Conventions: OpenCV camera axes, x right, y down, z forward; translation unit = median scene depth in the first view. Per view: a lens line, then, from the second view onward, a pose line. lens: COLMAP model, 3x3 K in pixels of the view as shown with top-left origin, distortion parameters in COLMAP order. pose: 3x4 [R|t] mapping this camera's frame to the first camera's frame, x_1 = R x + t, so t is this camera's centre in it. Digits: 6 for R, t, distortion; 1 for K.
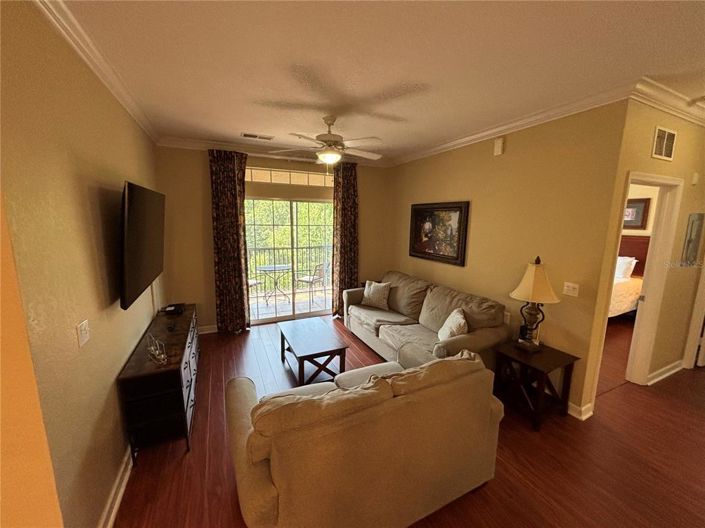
lens RADIAL K [[284.2, 0, 352.5], [0, 284.2, 264.0], [0, 0, 1]] dist [0.118067, -0.000059]
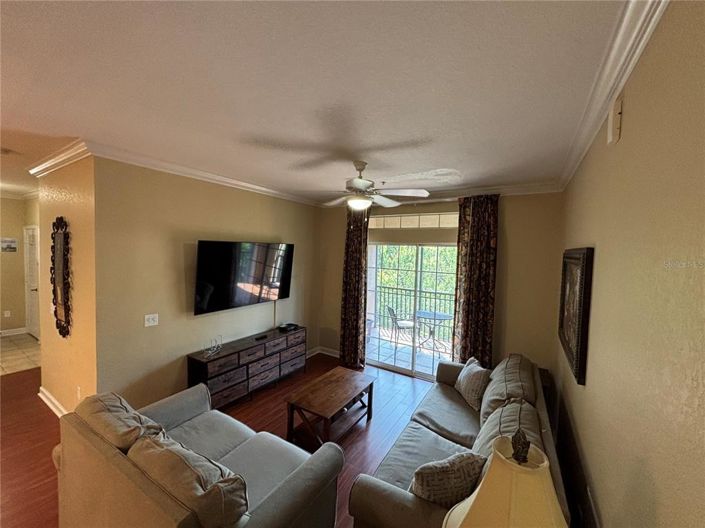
lens RADIAL K [[285.4, 0, 352.5], [0, 285.4, 264.0], [0, 0, 1]] dist [-0.002443, -0.000252]
pose [[0.537542, 0.047584, -0.841893, 0.457651], [-0.165558, 0.984930, -0.050039, -0.079094], [0.826825, 0.166280, 0.537319, 0.345204]]
